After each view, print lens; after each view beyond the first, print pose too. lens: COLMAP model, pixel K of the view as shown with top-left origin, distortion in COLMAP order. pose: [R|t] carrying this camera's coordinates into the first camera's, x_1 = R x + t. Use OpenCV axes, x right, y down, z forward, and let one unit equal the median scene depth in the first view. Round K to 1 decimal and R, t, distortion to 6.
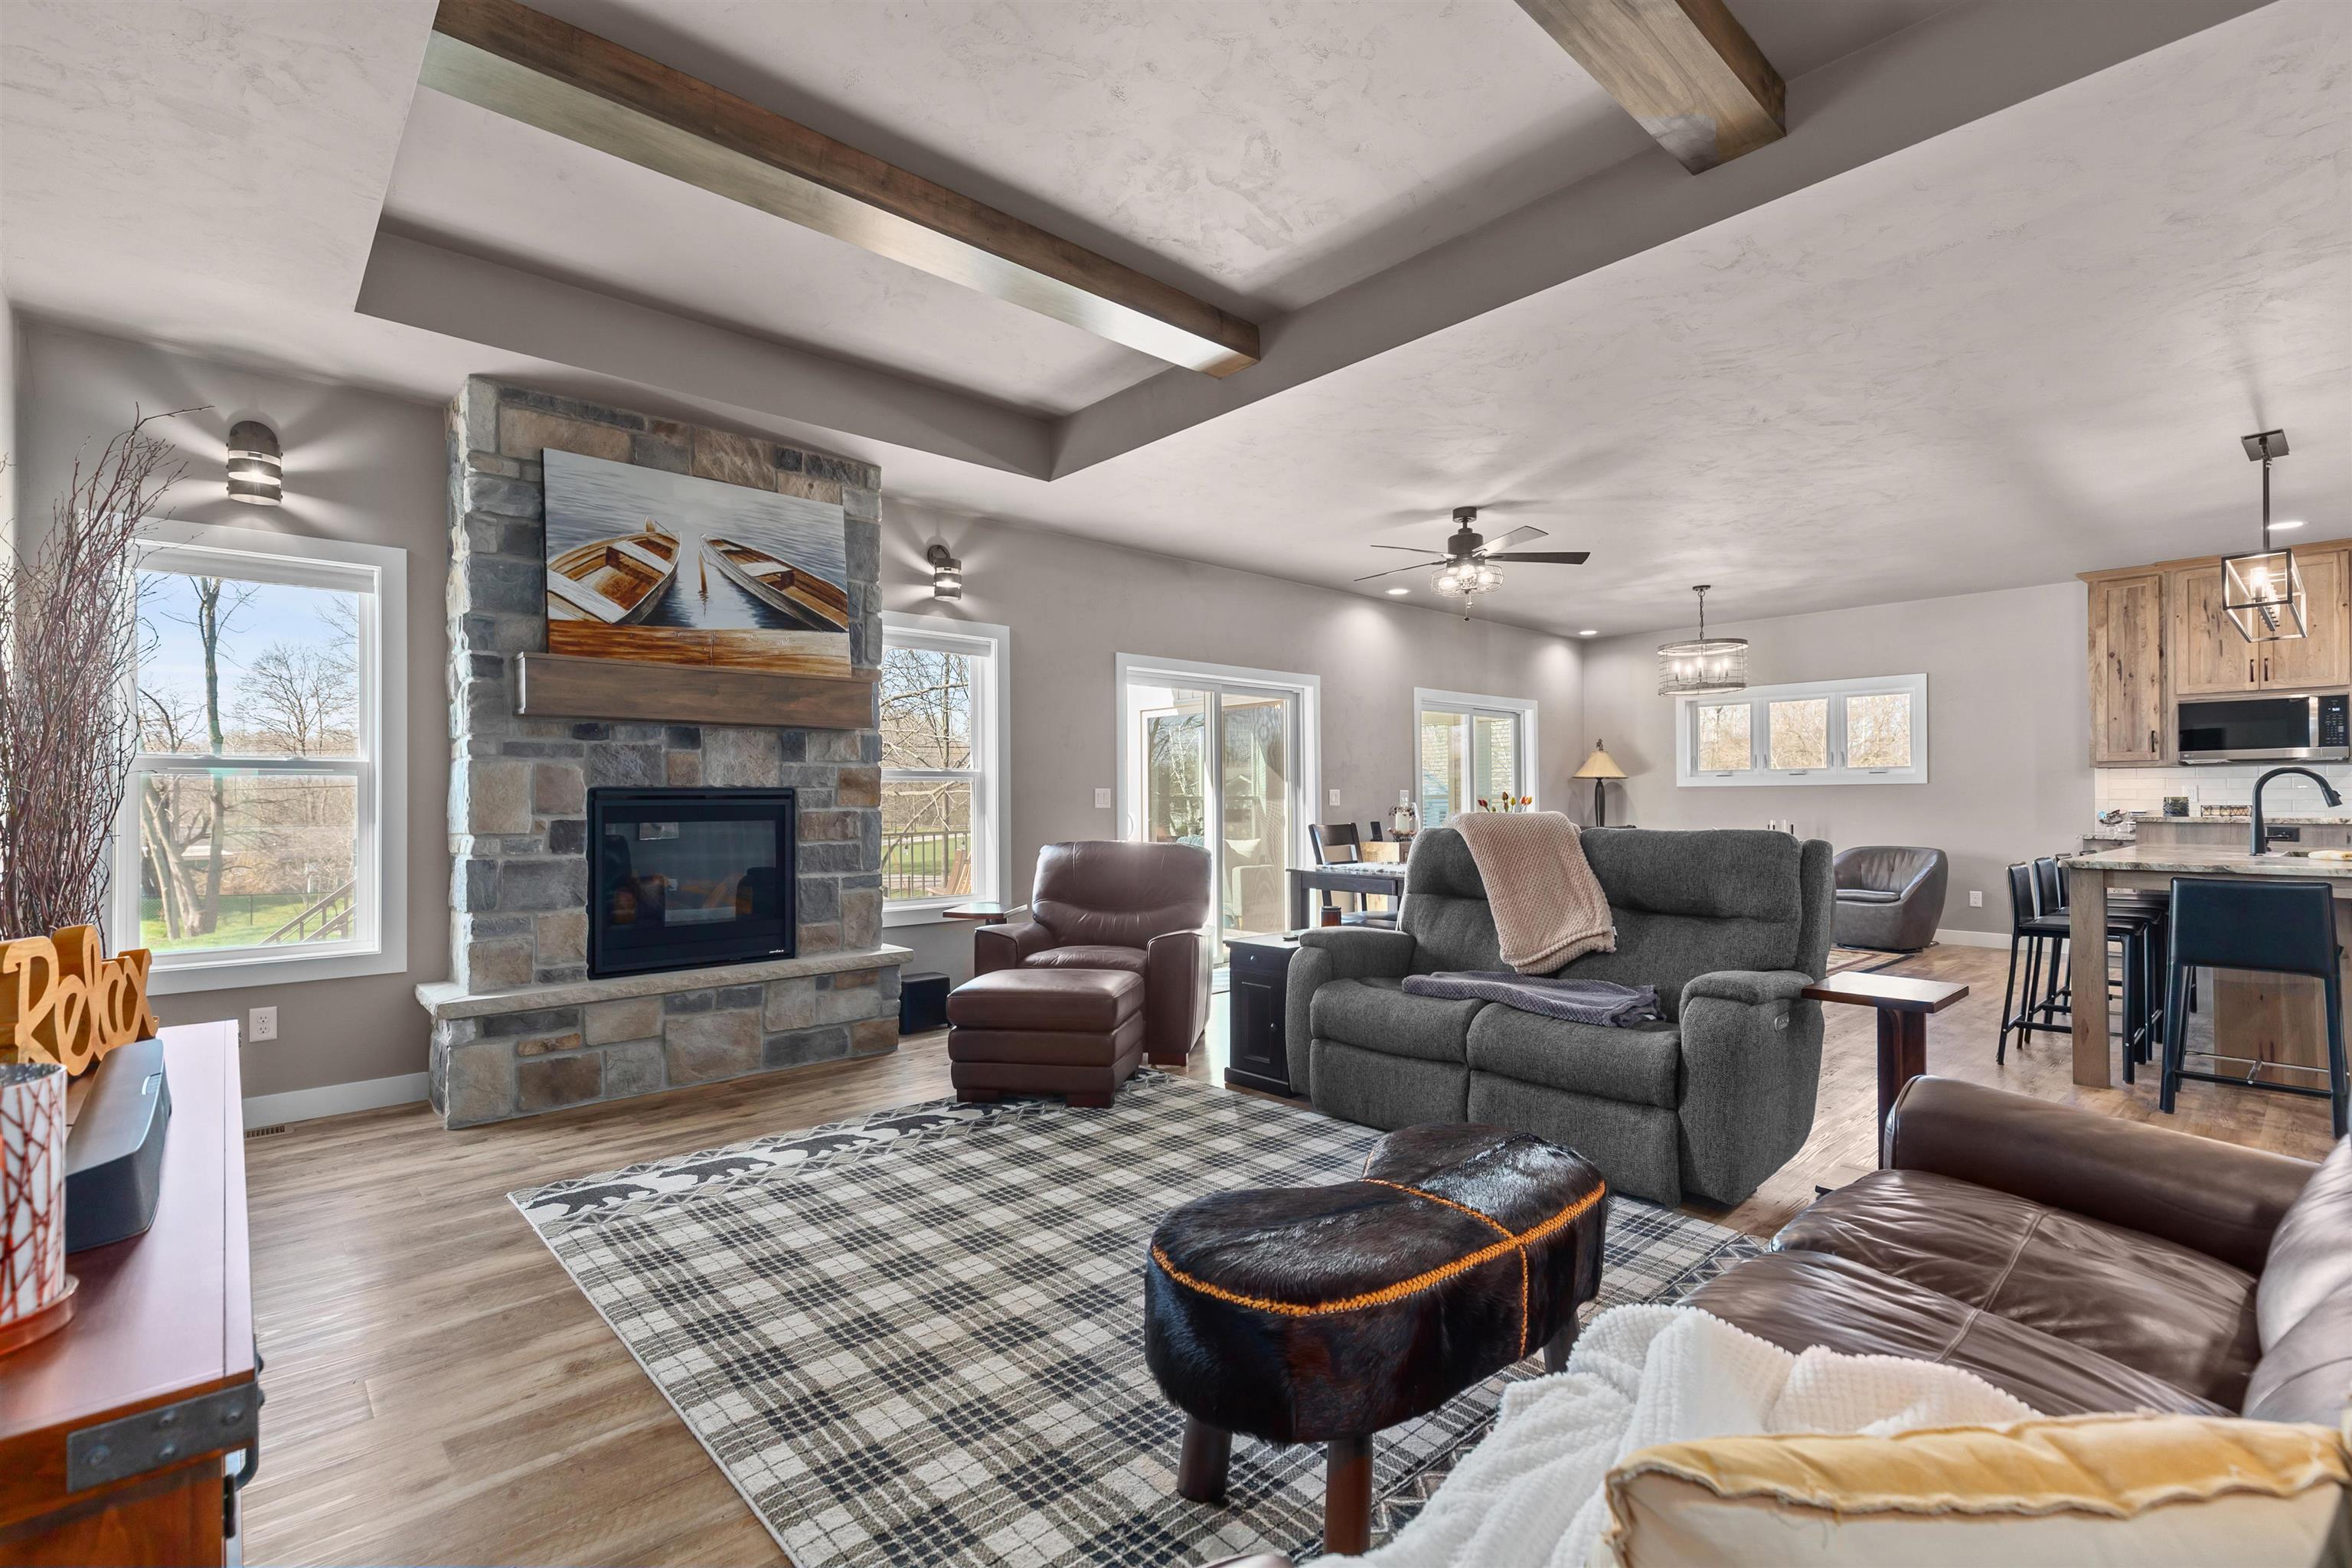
lens RADIAL K [[1051.6, 0, 1182.9], [0, 1051.6, 791.7], [0, 0, 1]] dist [-0.009114, 0.001028]
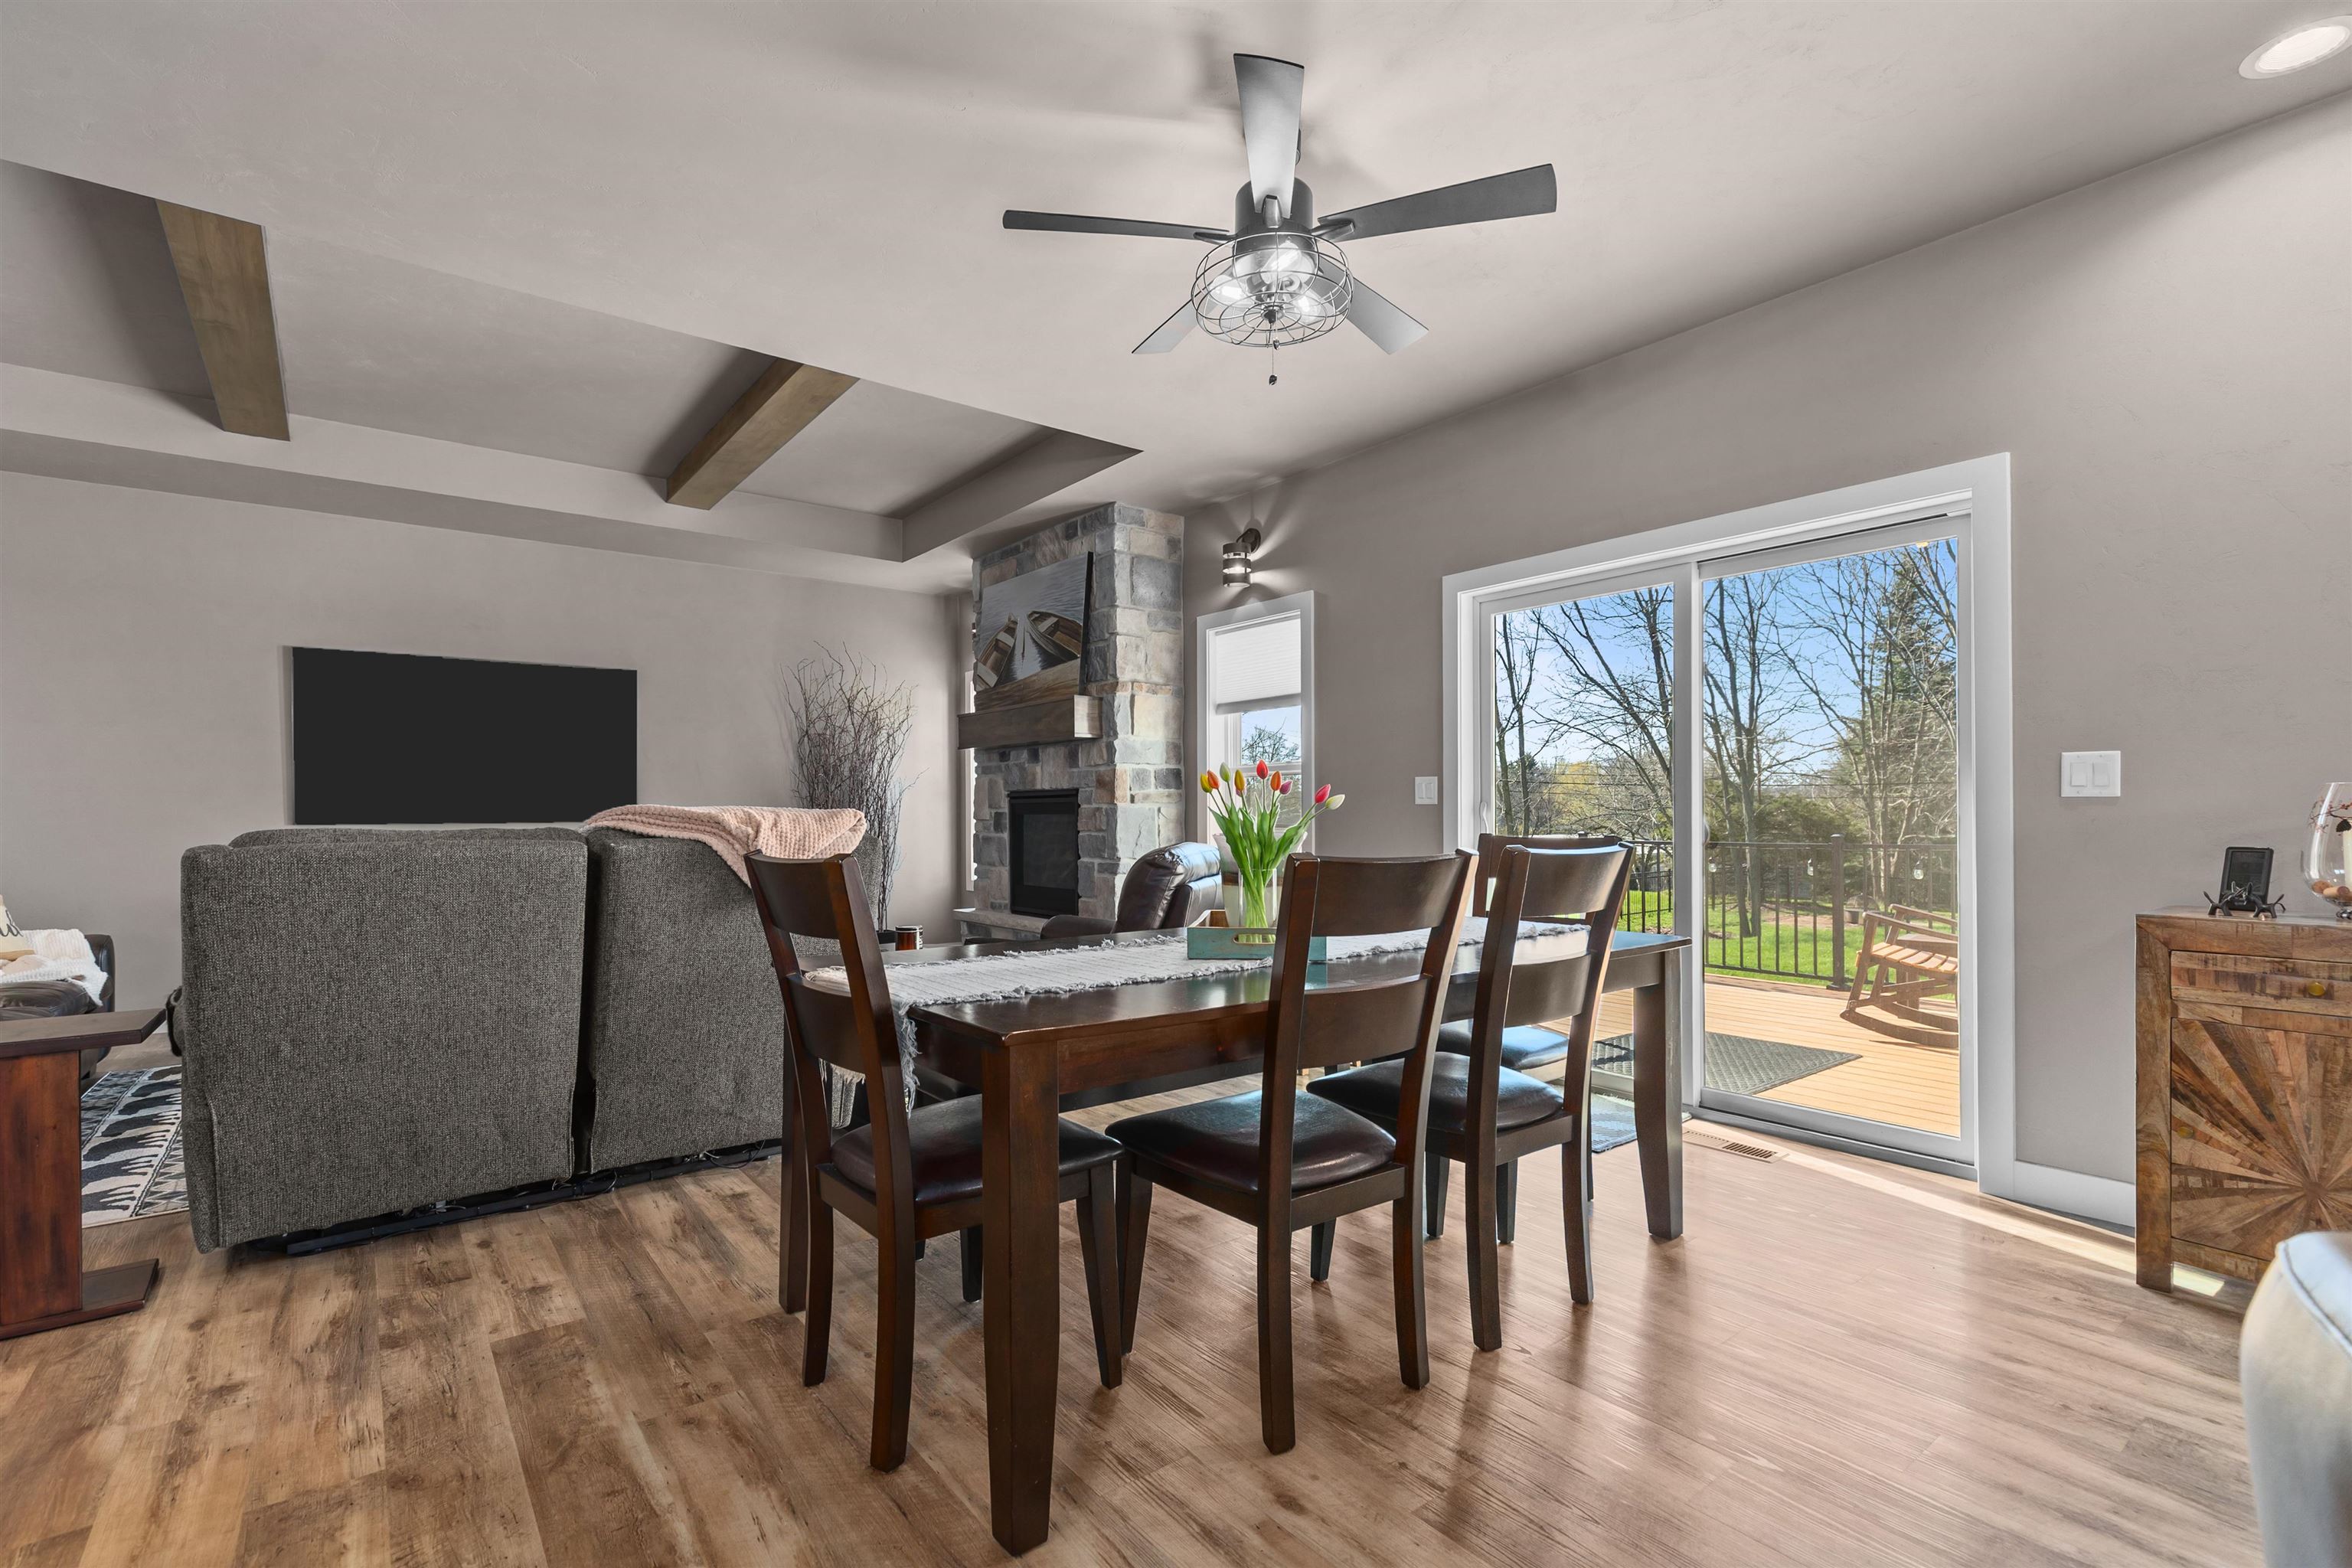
lens RADIAL K [[1051.6, 0, 1178.4], [0, 1051.6, 799.9], [0, 0, 1]] dist [-0.009114, 0.001028]
pose [[-0.075556, -0.006767, -0.997119, 0.978597], [0.014511, 0.999864, -0.007885, 0.024449], [0.997036, -0.015065, -0.075448, 1.353757]]
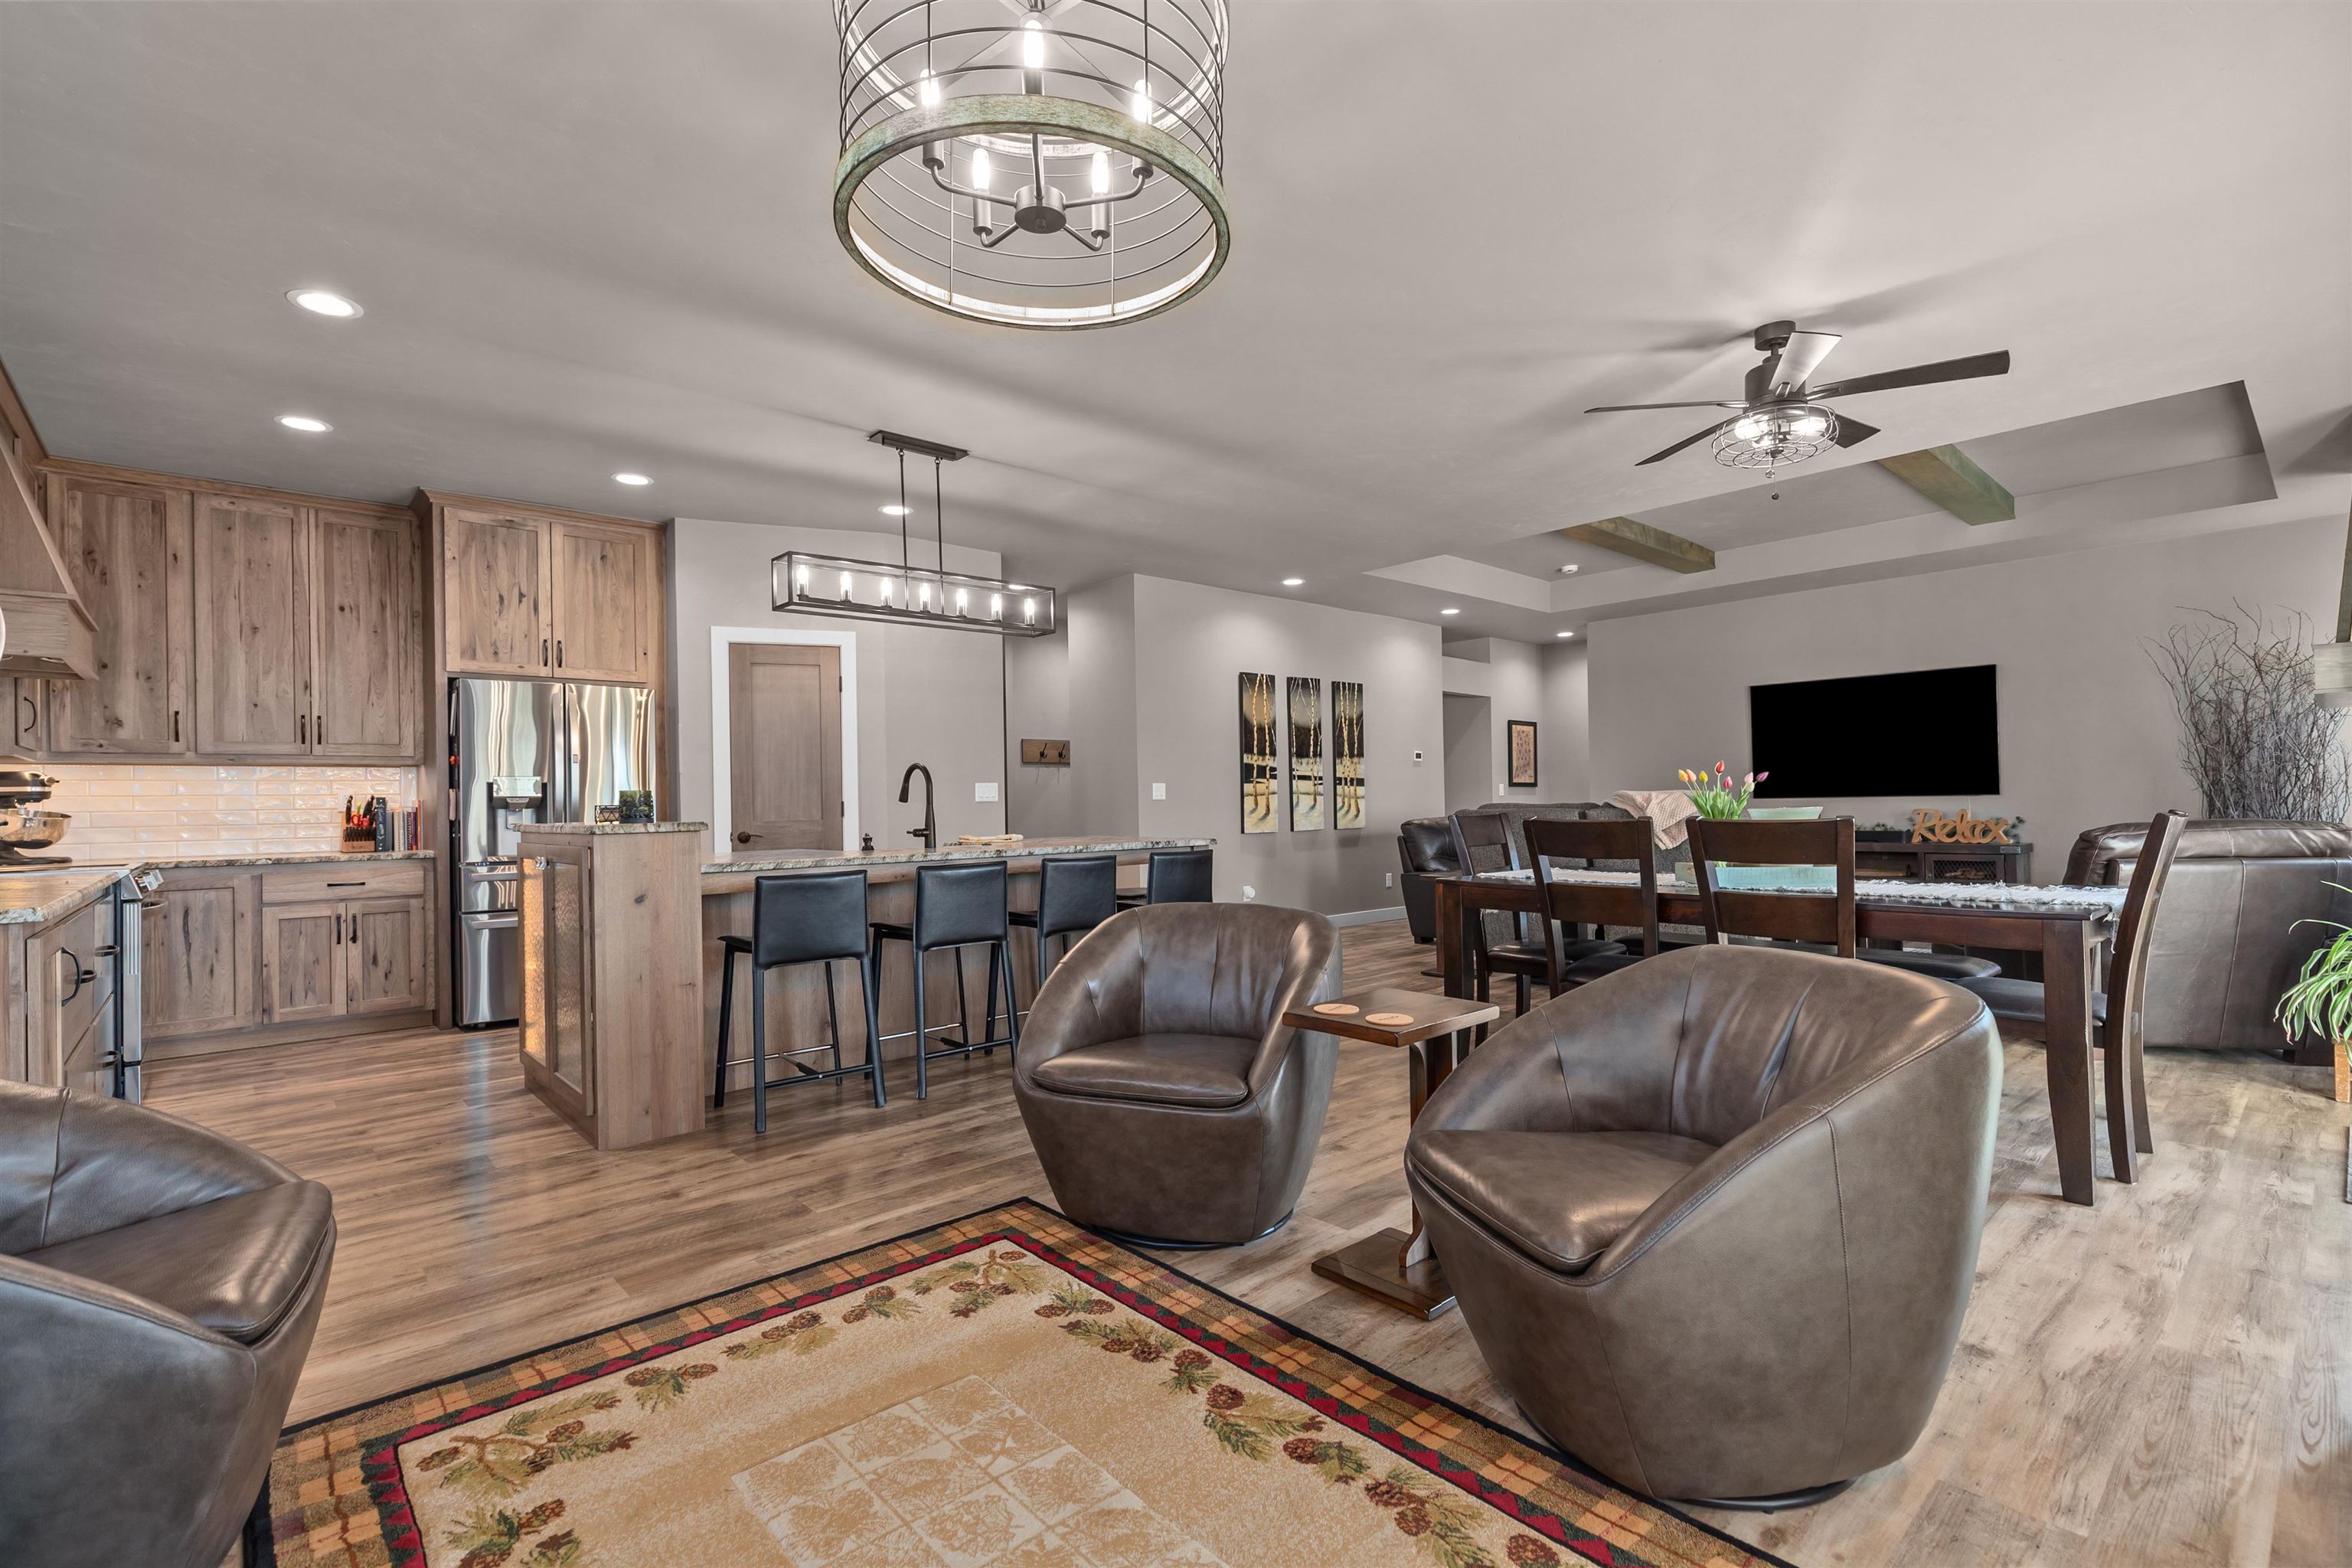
lens RADIAL K [[1051.6, 0, 1167.0], [0, 1051.6, 794.3], [0, 0, 1]] dist [-0.009114, 0.001028]
pose [[-0.999622, 0.019856, 0.018992, 0.880367], [0.019465, 0.999599, -0.020577, 0.037539], [-0.019393, -0.020200, -0.999608, 2.238394]]
